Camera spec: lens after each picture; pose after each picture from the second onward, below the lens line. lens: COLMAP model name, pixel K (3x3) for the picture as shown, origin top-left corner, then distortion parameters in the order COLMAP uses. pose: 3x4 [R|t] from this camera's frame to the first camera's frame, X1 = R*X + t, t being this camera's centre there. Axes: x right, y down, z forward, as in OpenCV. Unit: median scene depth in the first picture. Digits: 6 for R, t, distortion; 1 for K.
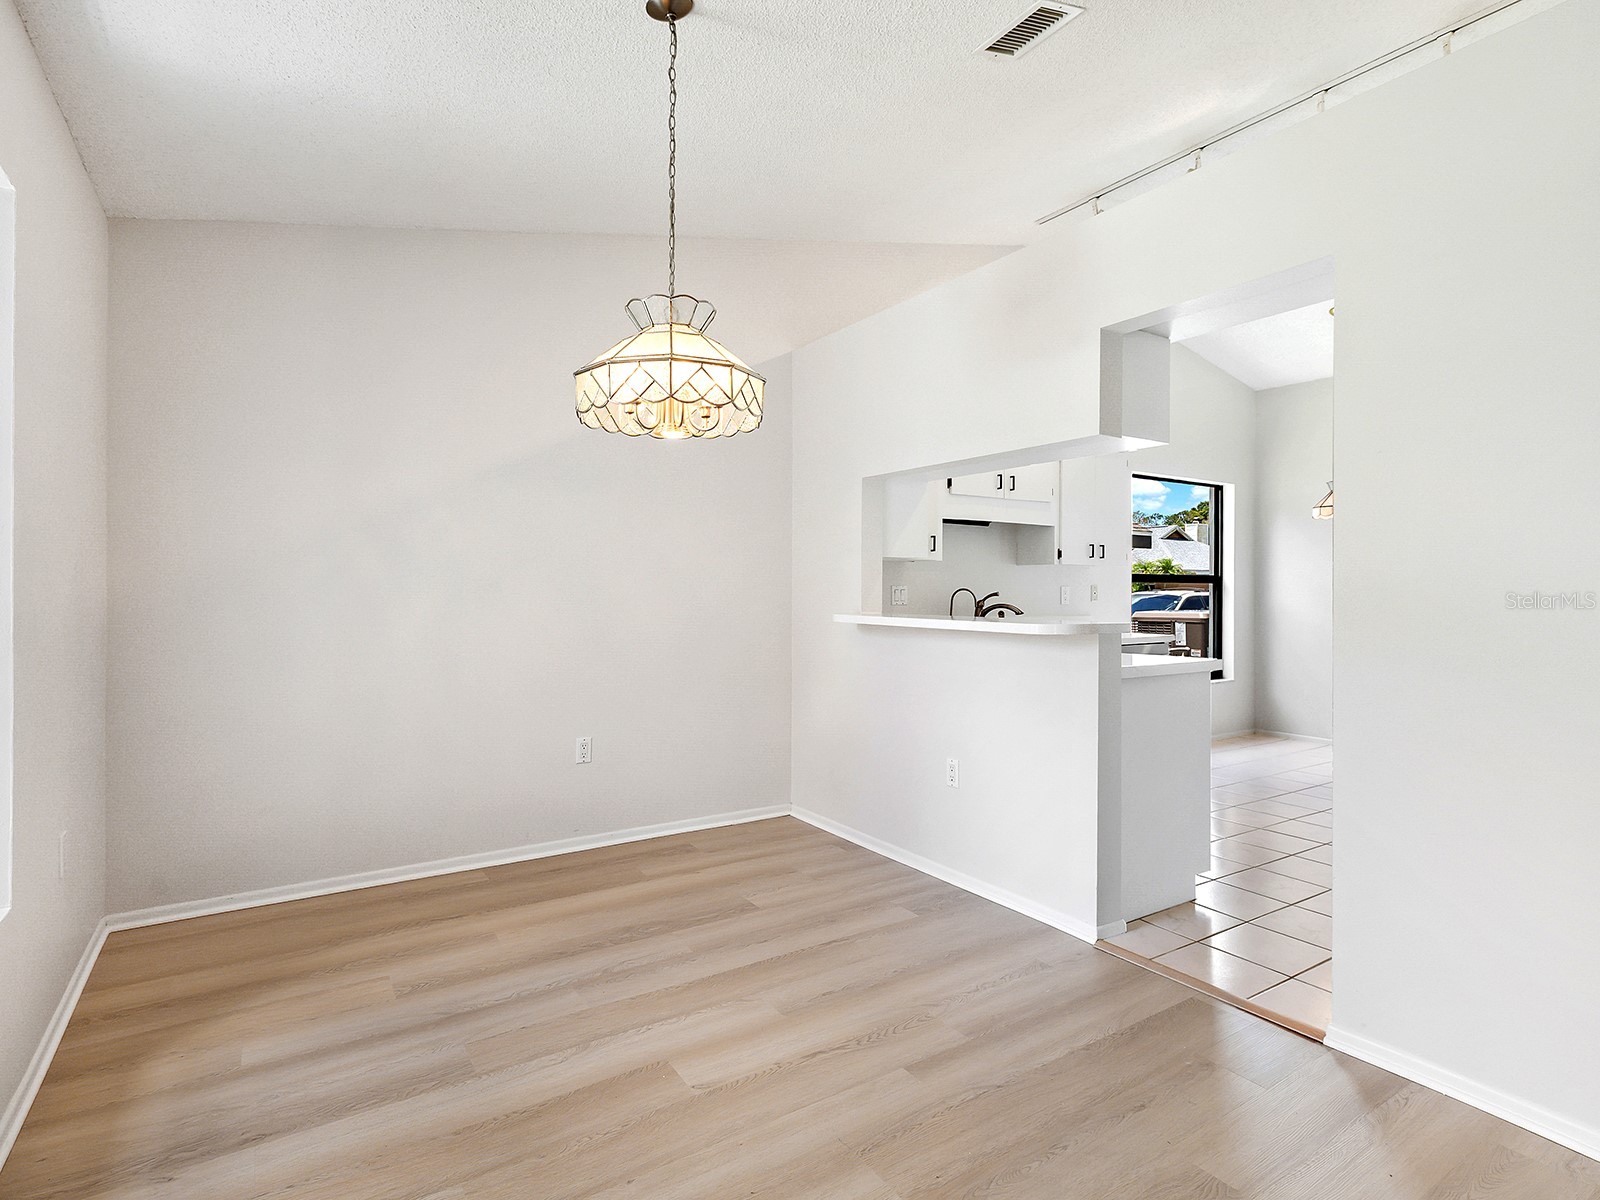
lens RADIAL K [[809.9, 0, 807.1], [0, 809.9, 591.7], [0, 0, 1]] dist [-0.001855, -0.001557]
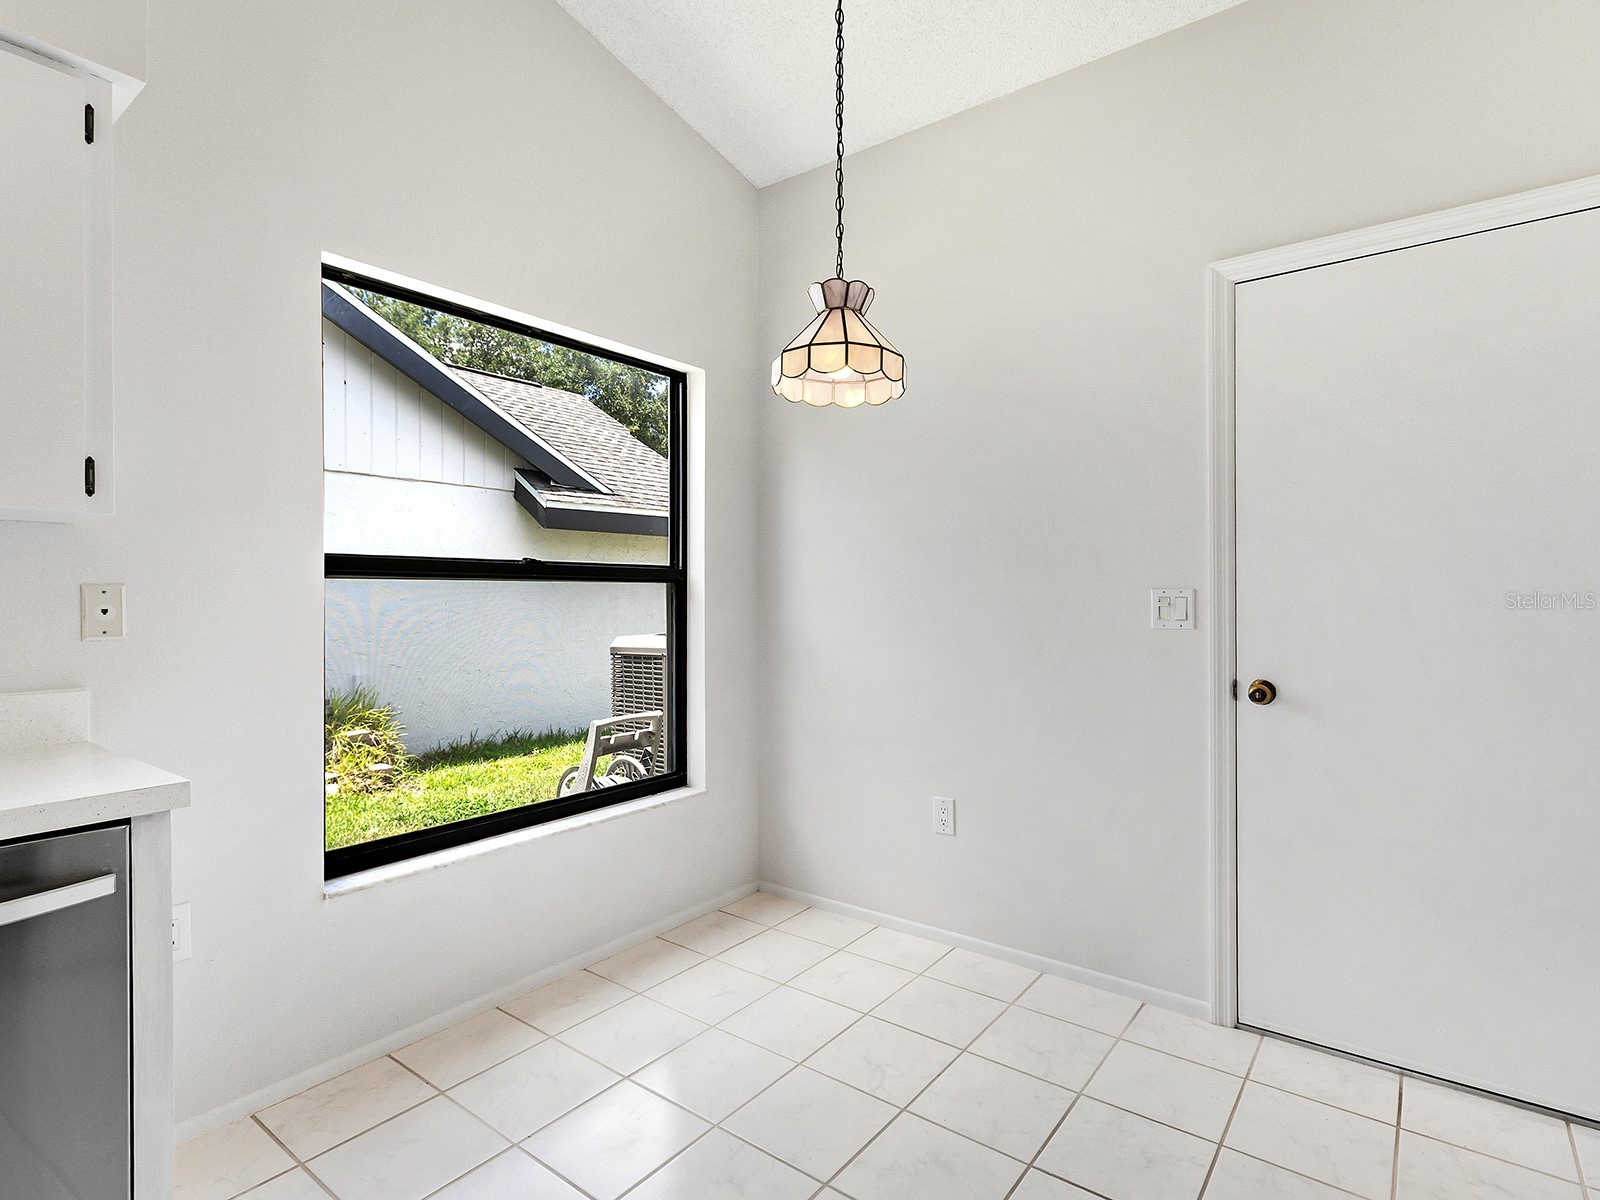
lens RADIAL K [[809.9, 0, 808.6], [0, 809.9, 606.7], [0, 0, 1]] dist [-0.001855, -0.001557]
pose [[0.929734, -0.018871, 0.367748, 0.656630], [0.011335, 0.999679, 0.022640, -0.011055], [-0.368057, -0.016881, 0.929650, 0.873938]]
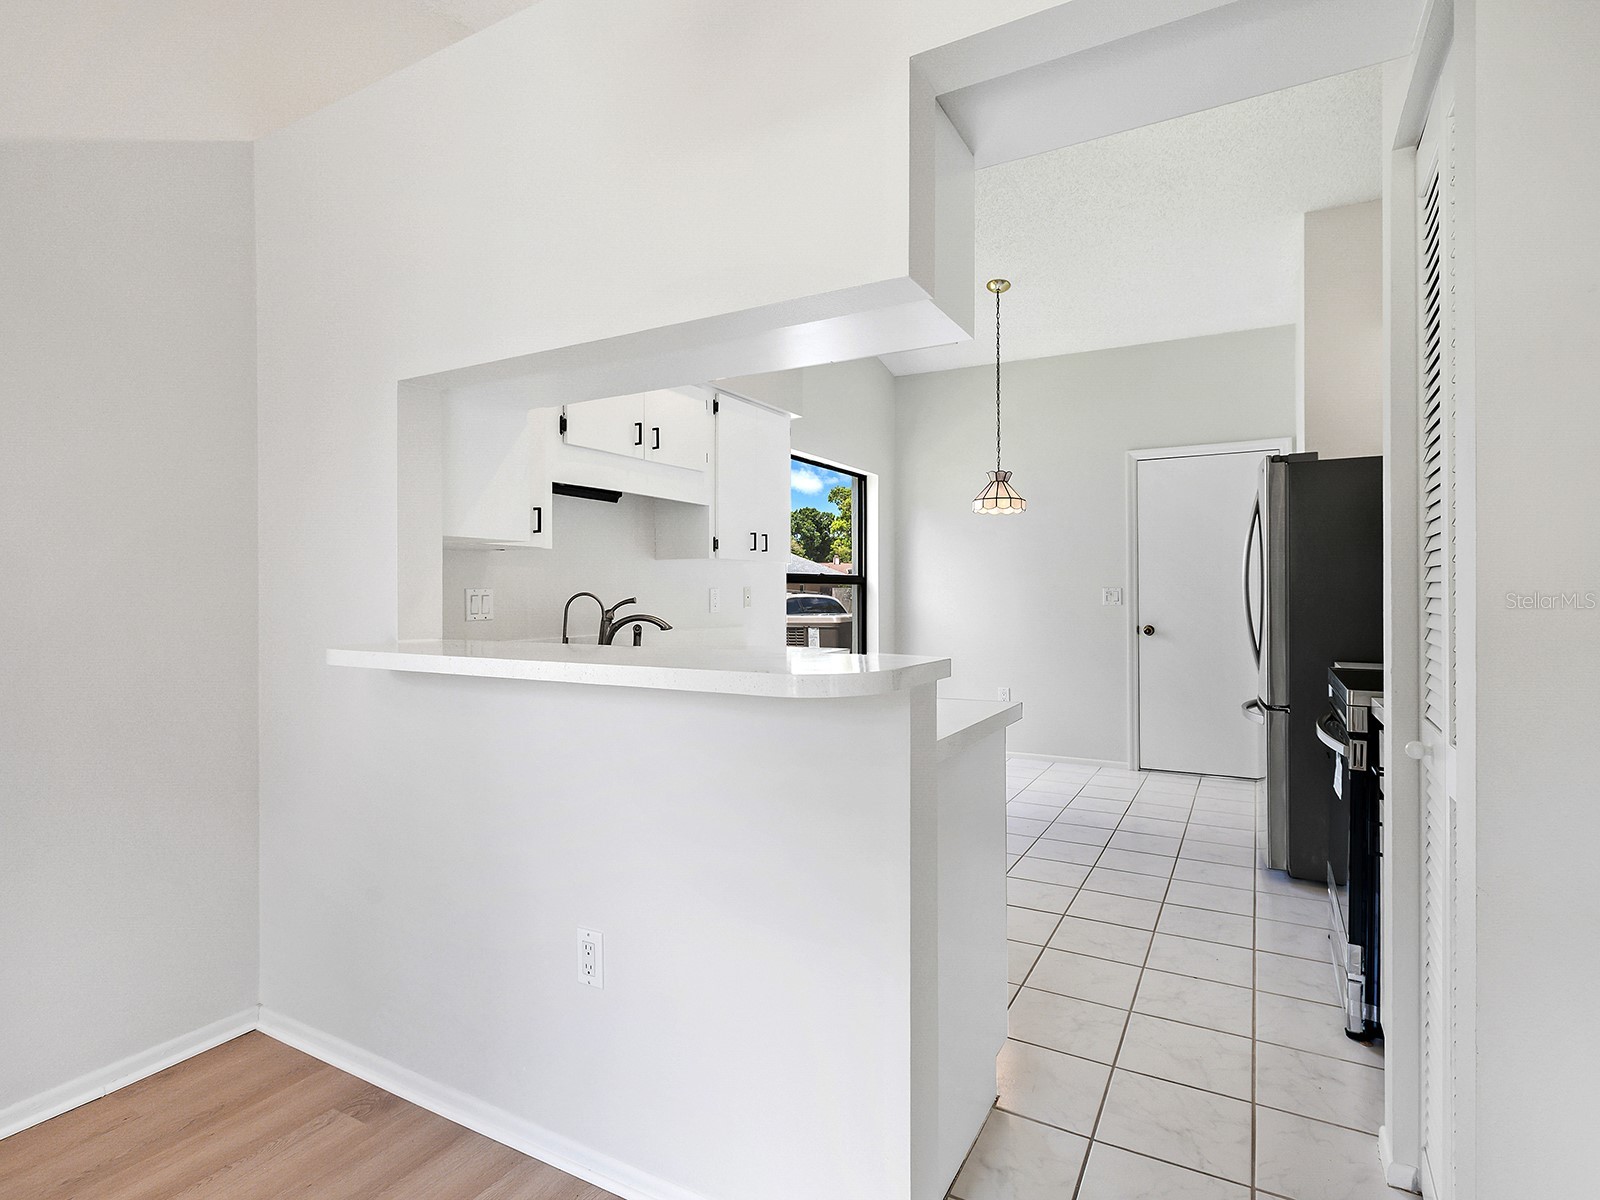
lens RADIAL K [[809.9, 0, 804.2], [0, 809.9, 594.7], [0, 0, 1]] dist [-0.001855, -0.001557]
pose [[0.882604, -0.006233, 0.470076, 0.048092], [0.004889, 0.999980, 0.004079, -0.004650], [-0.470092, -0.001302, 0.882617, 0.385874]]
